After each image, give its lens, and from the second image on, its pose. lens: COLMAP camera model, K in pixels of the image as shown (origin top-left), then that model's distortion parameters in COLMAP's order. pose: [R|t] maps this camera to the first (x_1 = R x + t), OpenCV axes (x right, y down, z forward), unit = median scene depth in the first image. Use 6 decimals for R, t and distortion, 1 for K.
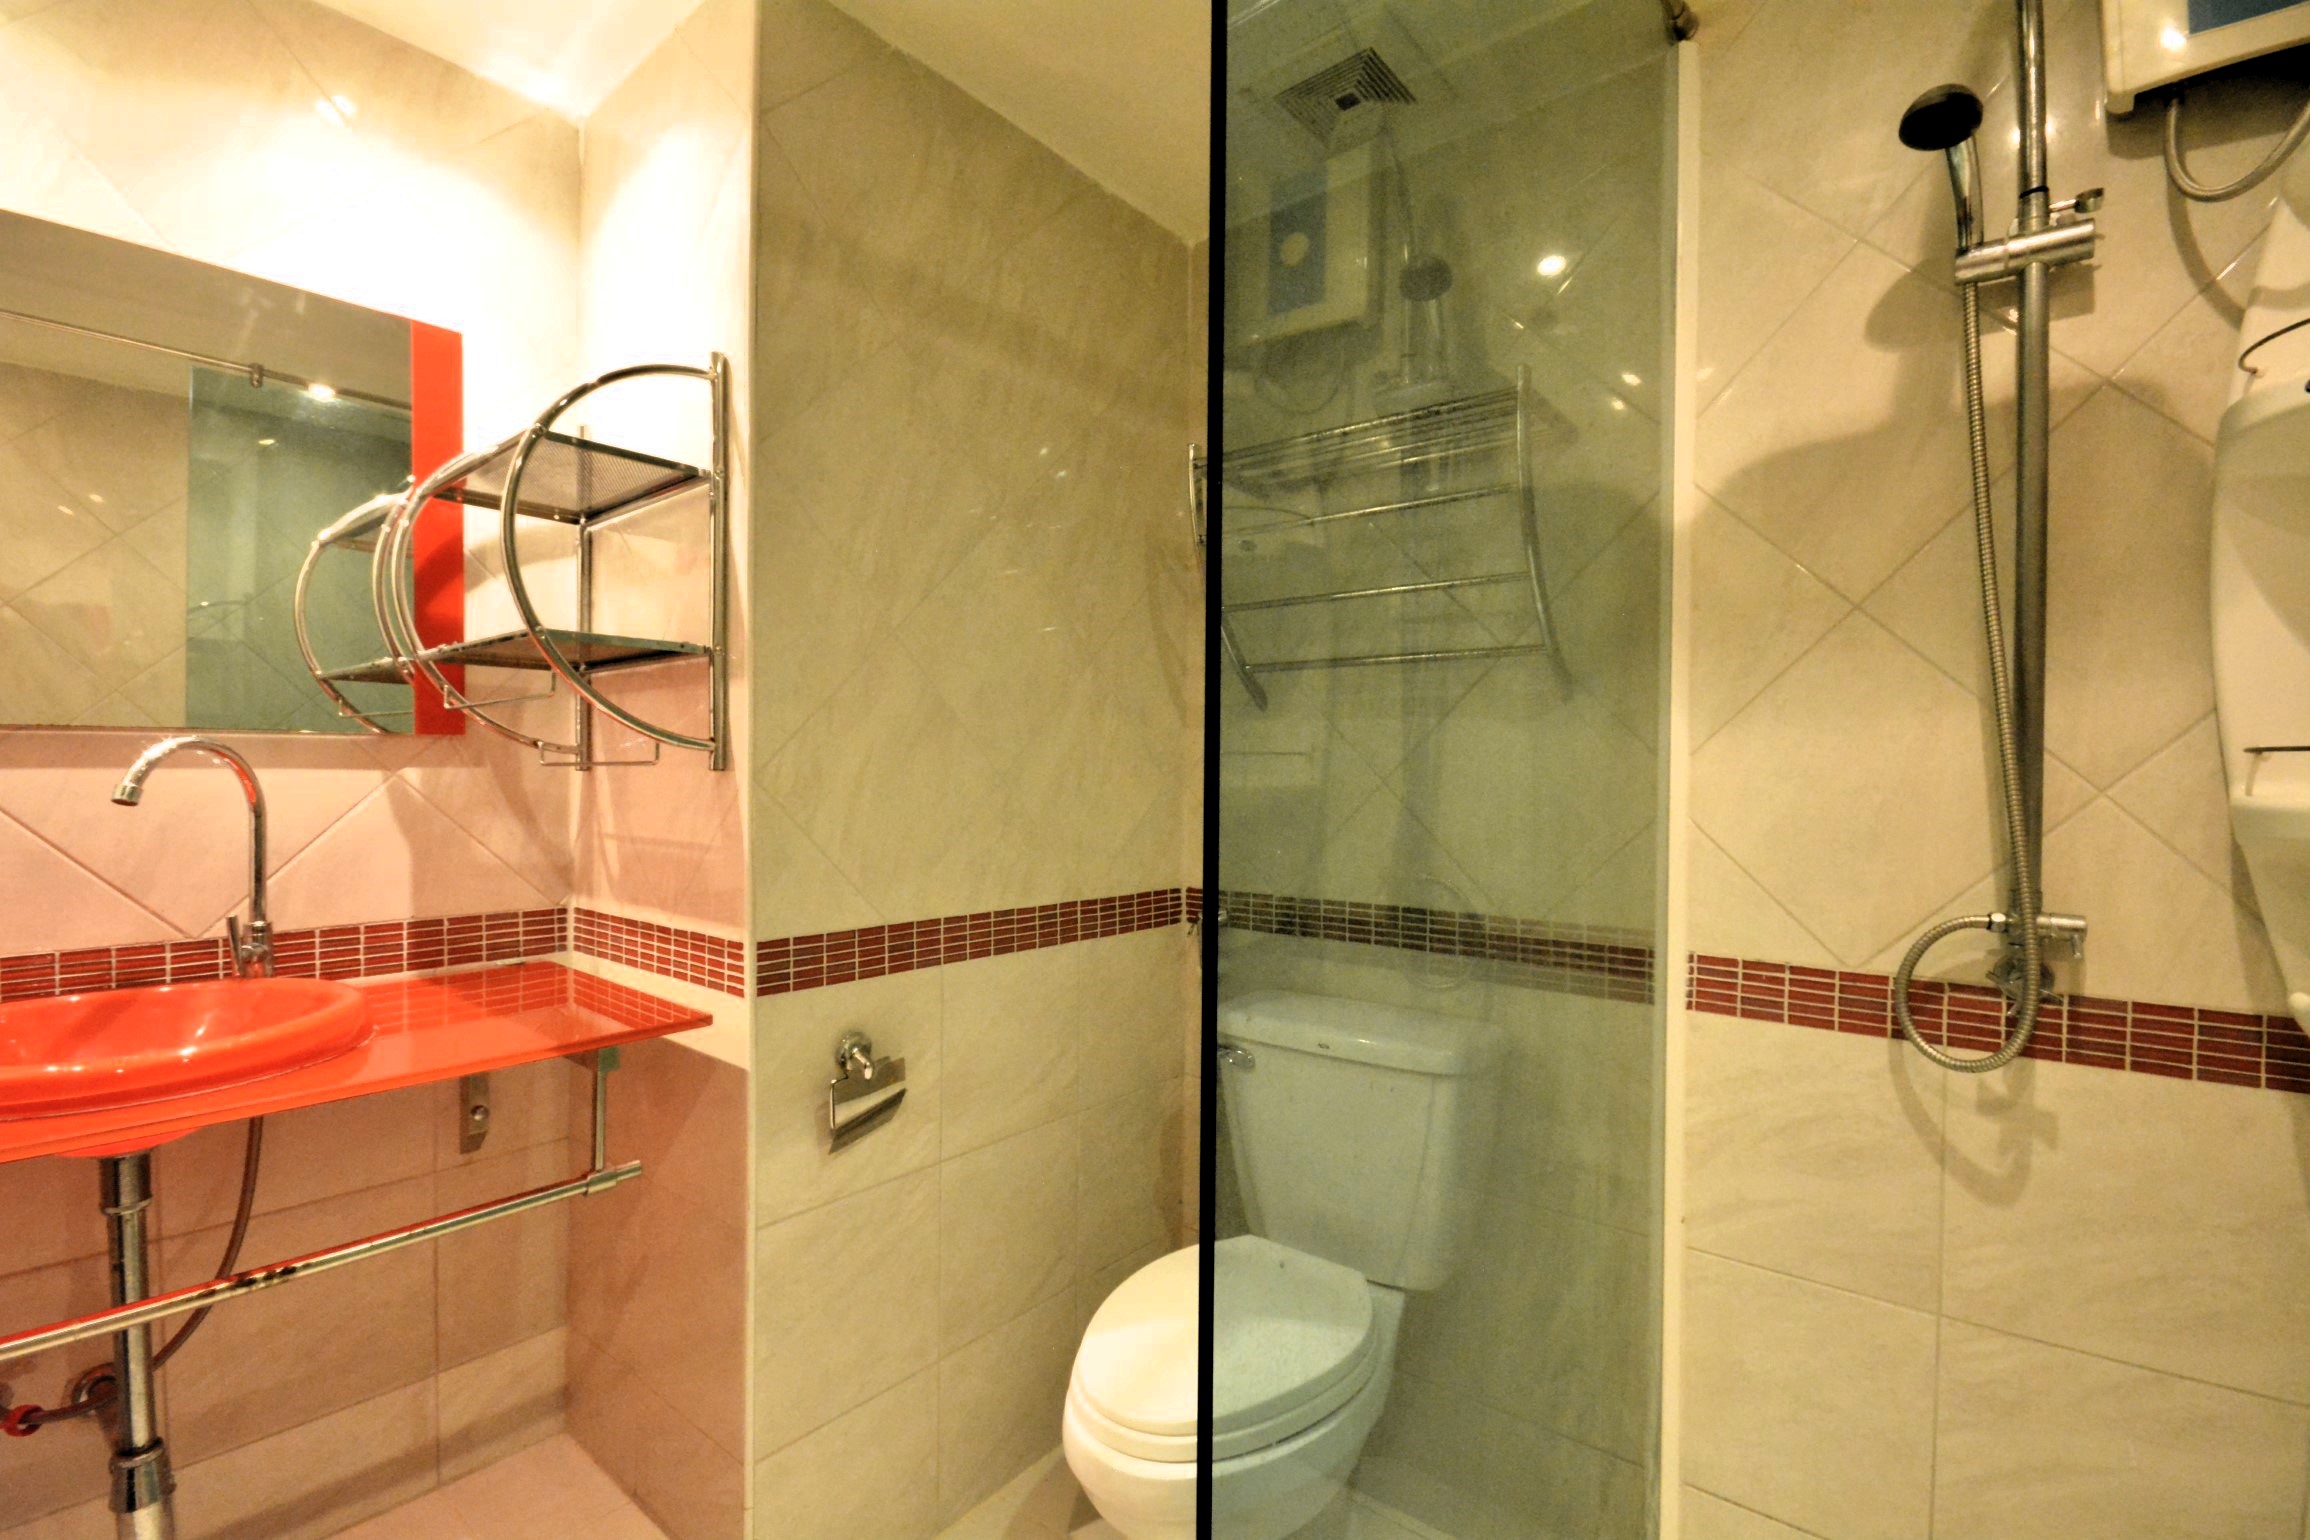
lens RADIAL K [[1010.5, 0, 1162.1], [0, 1010.5, 775.0], [0, 0, 1]] dist [0.007151, -0.012438]
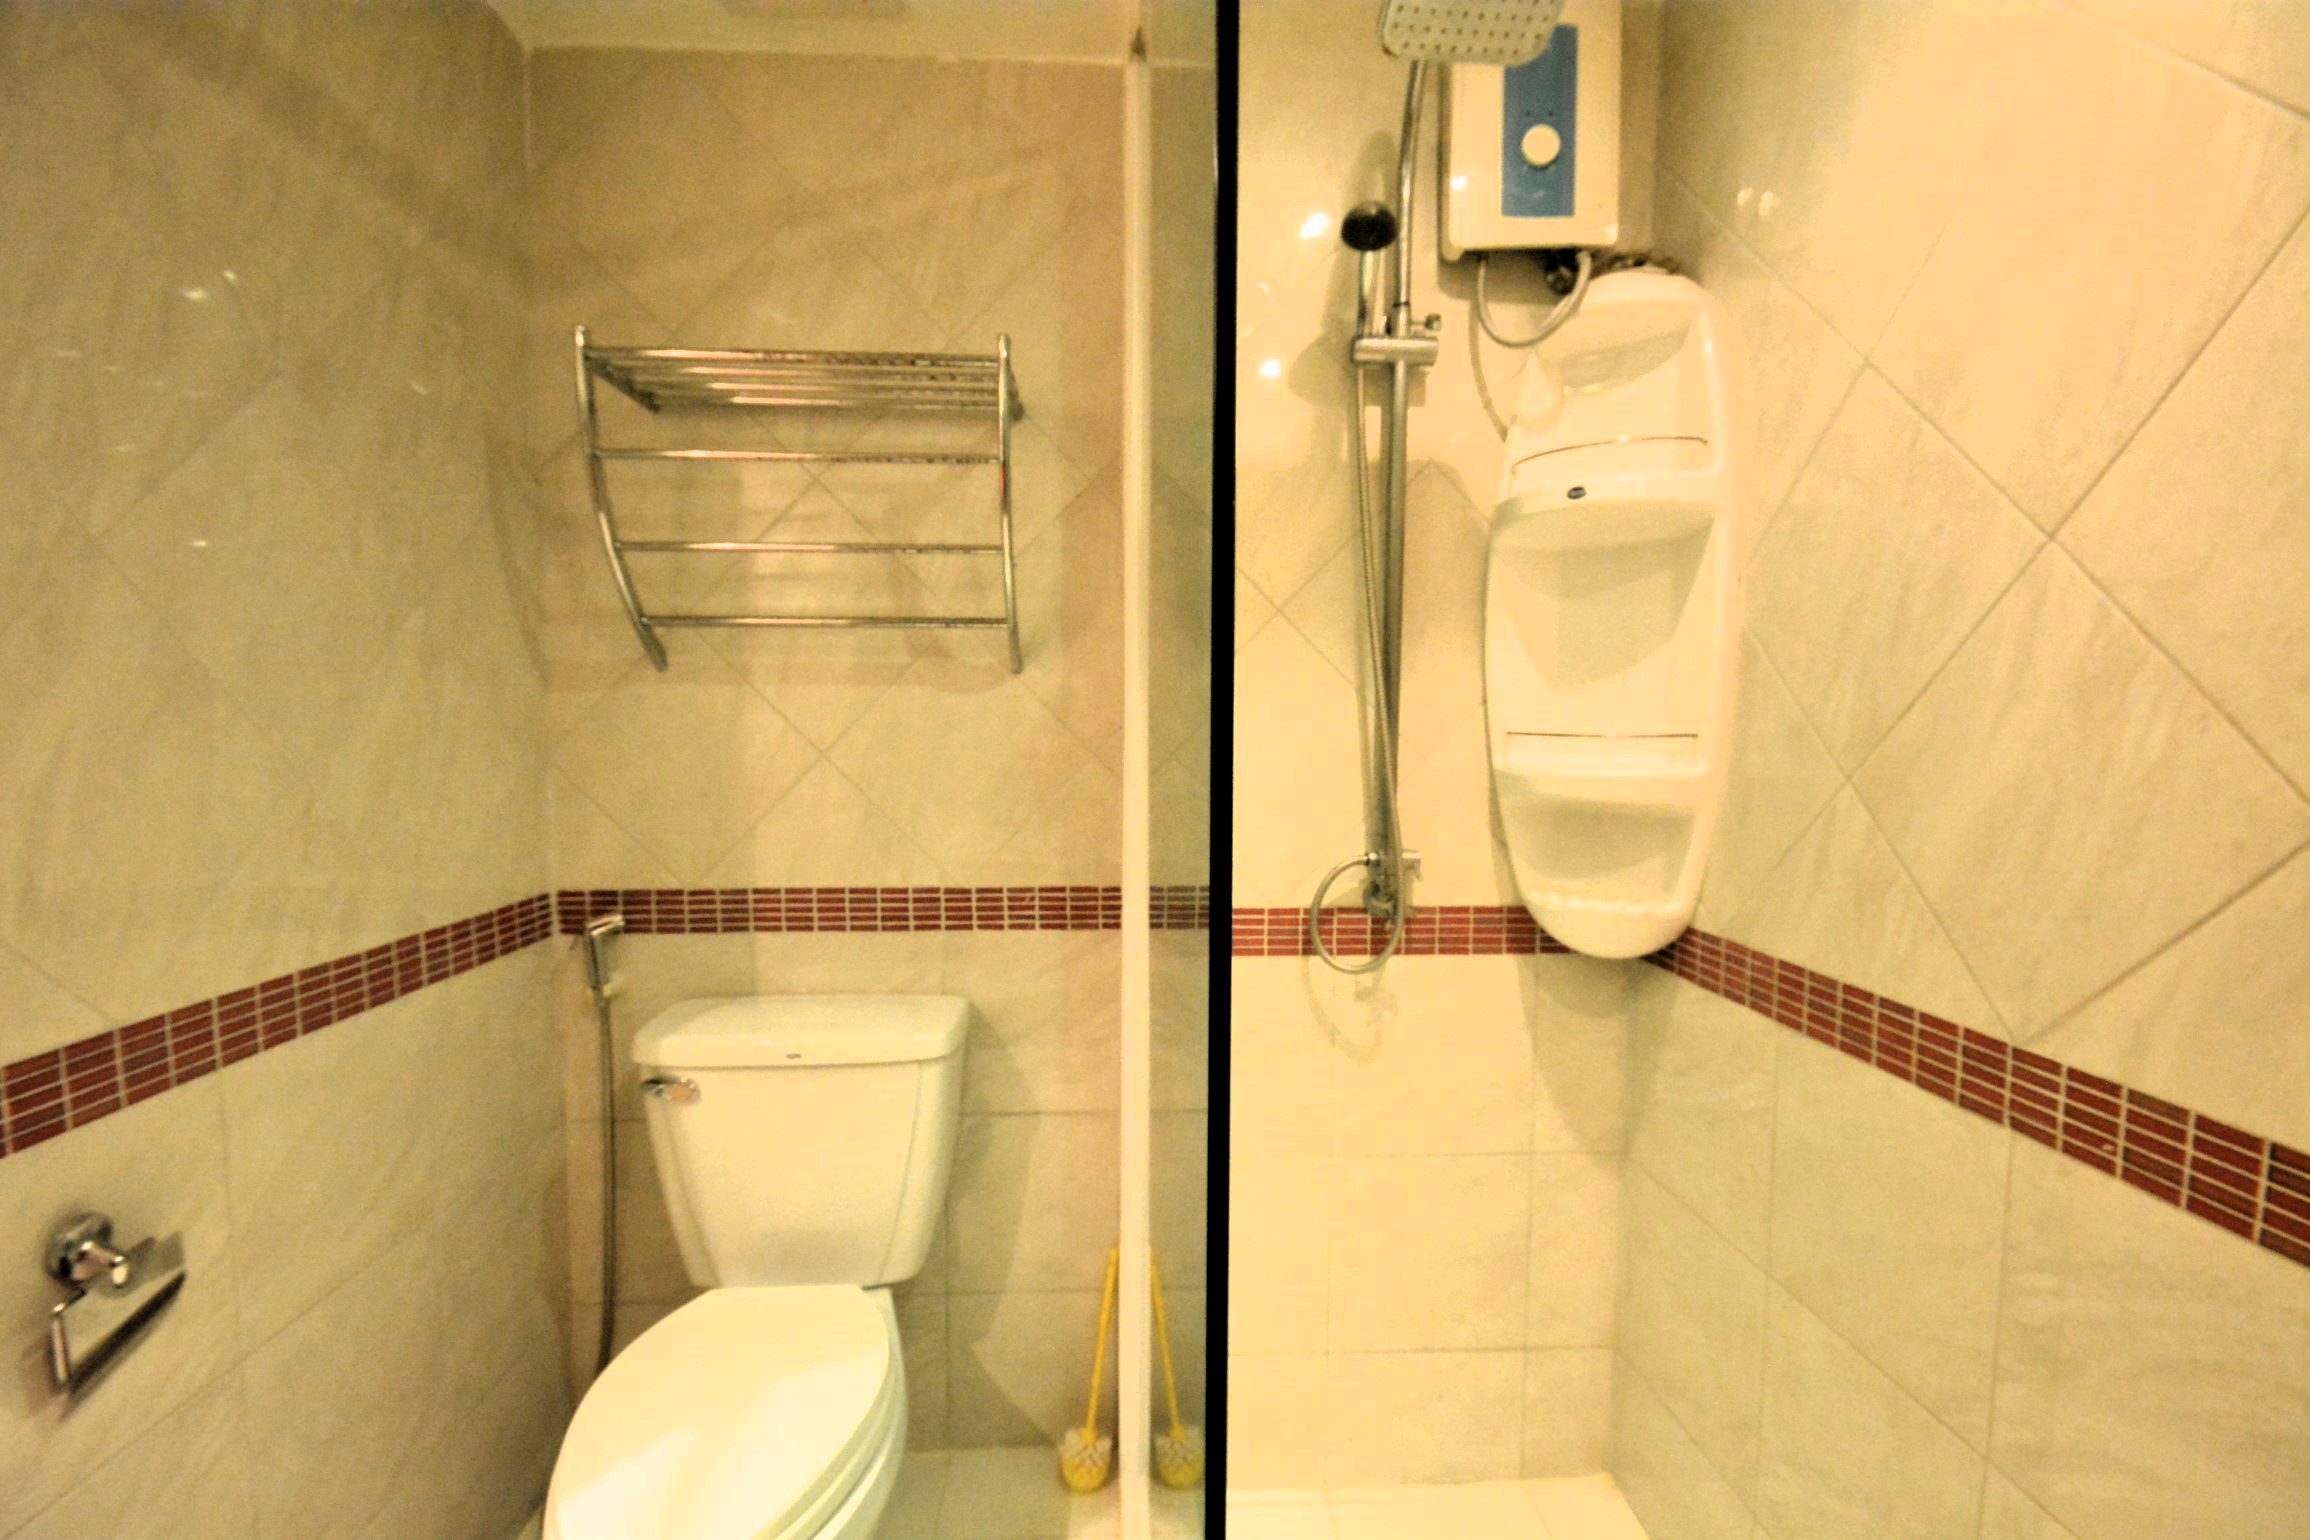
lens RADIAL K [[1010.5, 0, 1151.0], [0, 1010.5, 775.4], [0, 0, 1]] dist [0.007151, -0.012438]
pose [[0.750380, -0.049610, 0.659142, -0.201732], [0.005047, 0.997581, 0.069336, -0.044711], [-0.660987, -0.048701, 0.748815, 0.145116]]
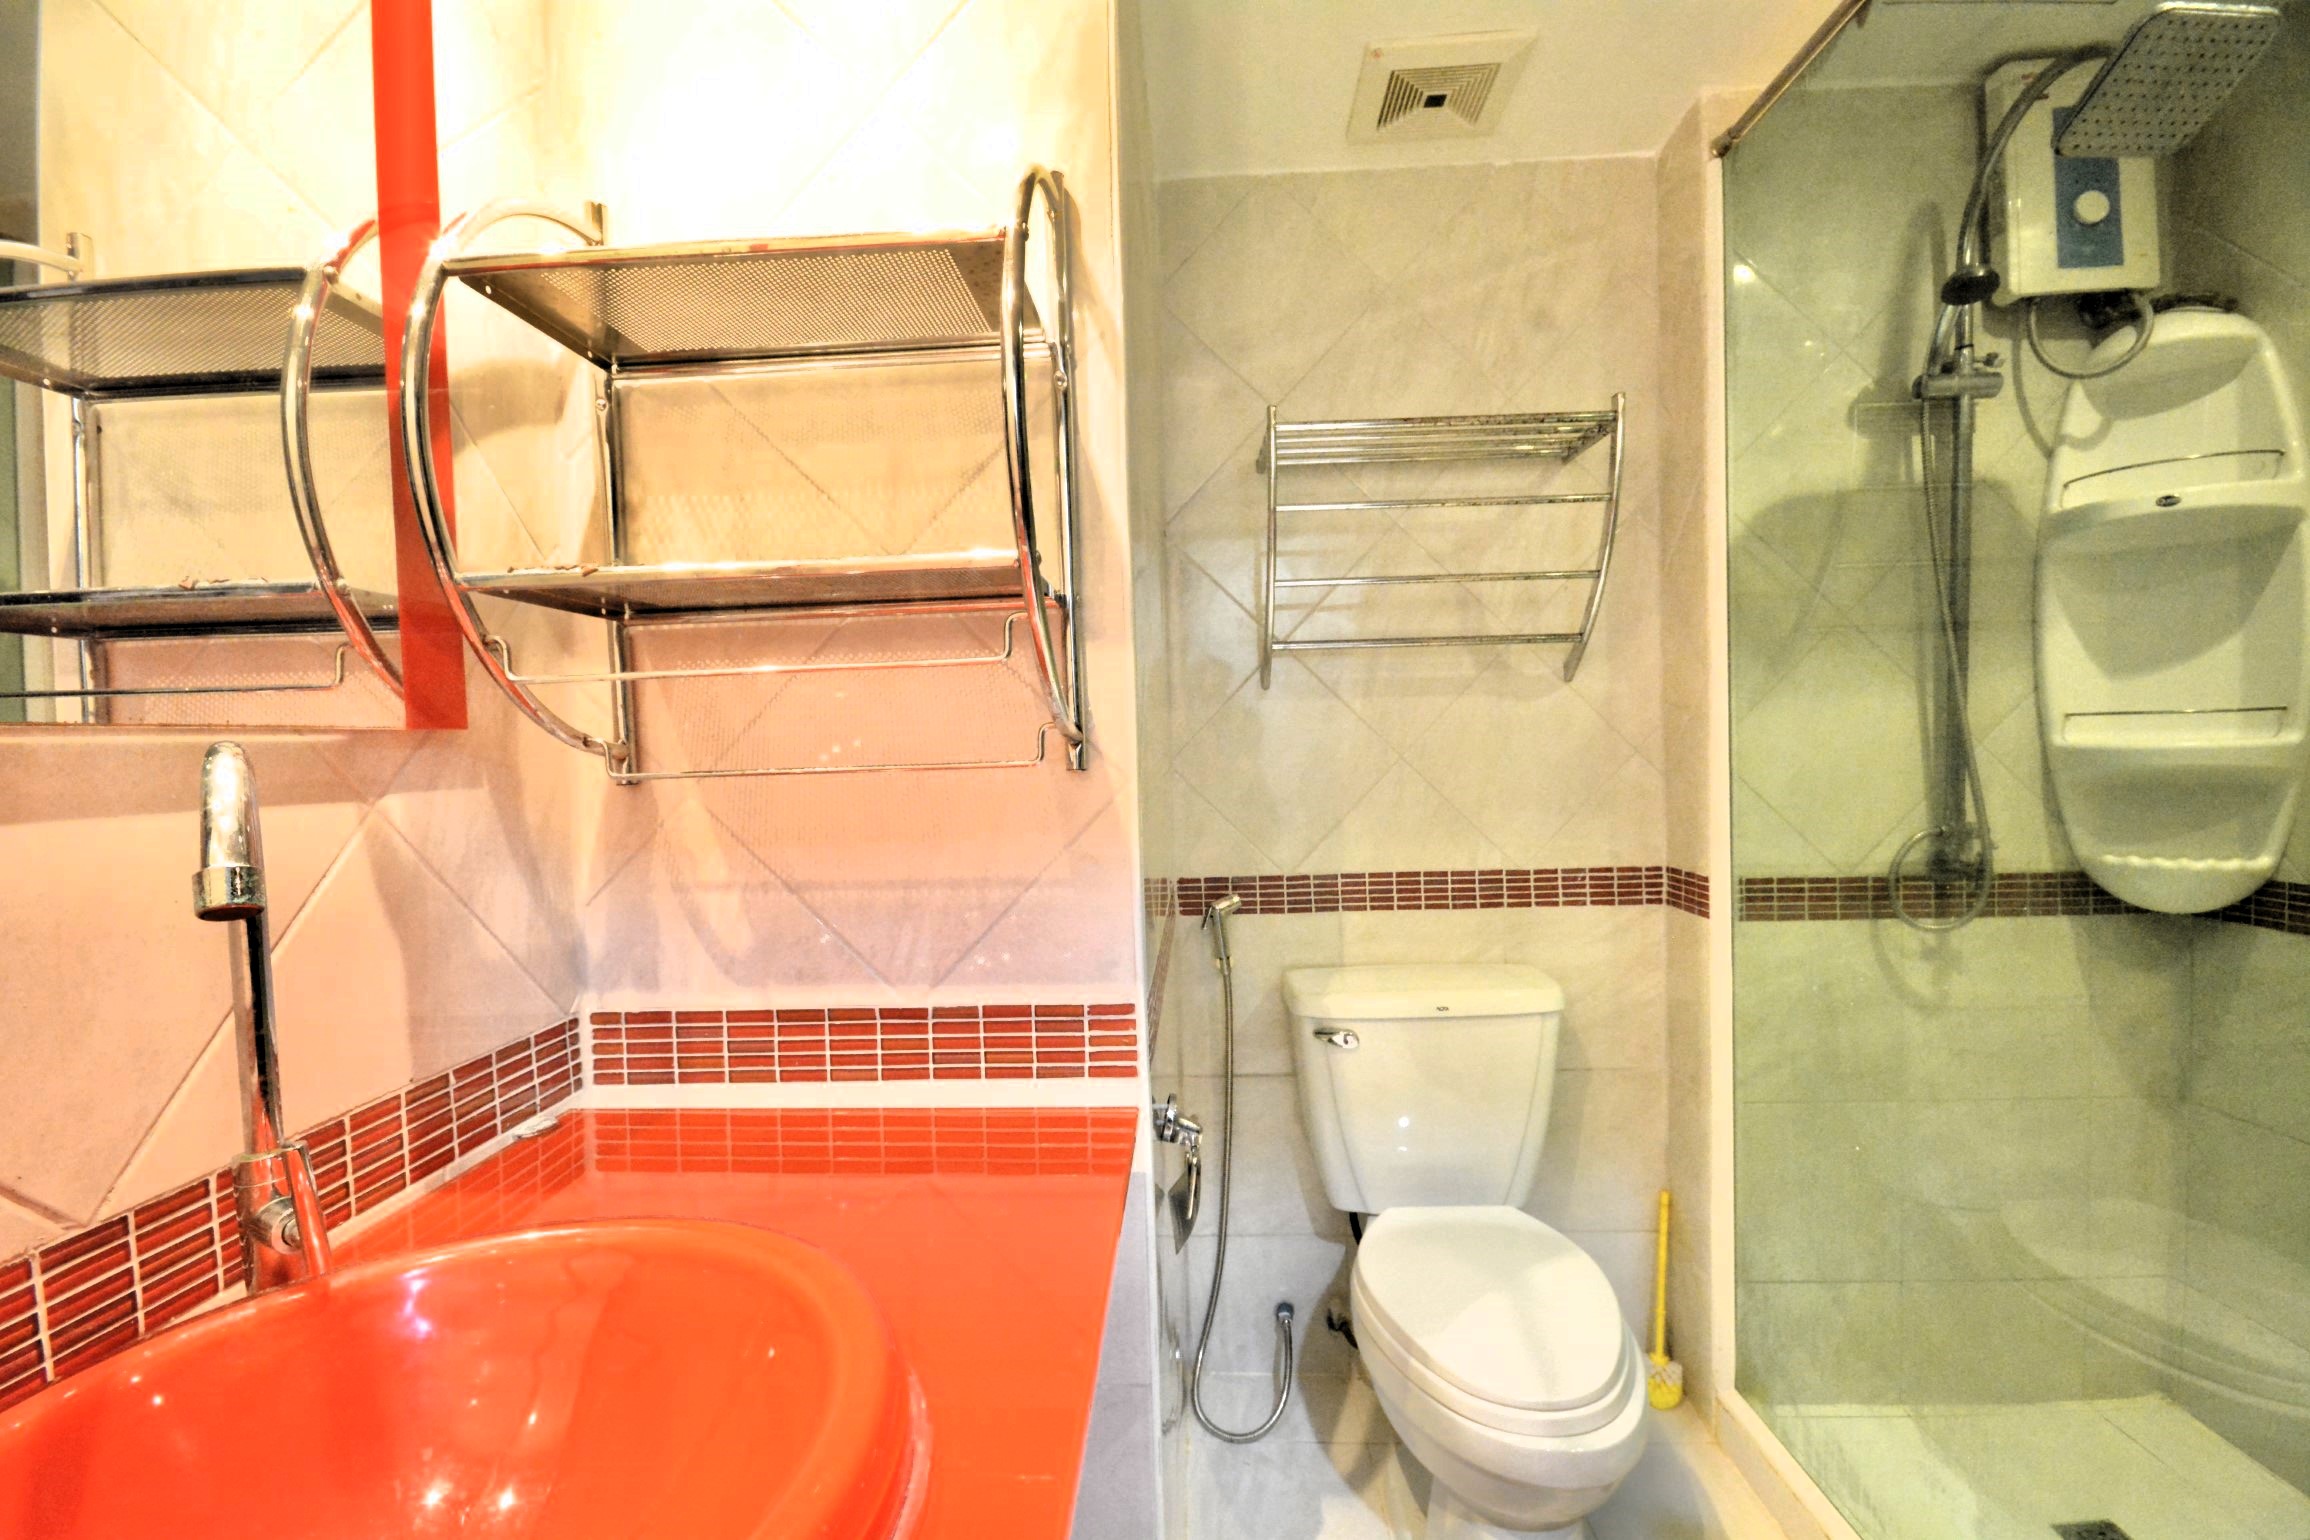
lens RADIAL K [[1010.5, 0, 1161.4], [0, 1010.5, 775.6], [0, 0, 1]] dist [0.007151, -0.012438]
pose [[0.803322, -0.047290, 0.593664, -0.748073], [0.035259, 0.998870, 0.031857, -0.020040], [-0.594500, -0.004660, 0.804082, 0.358597]]
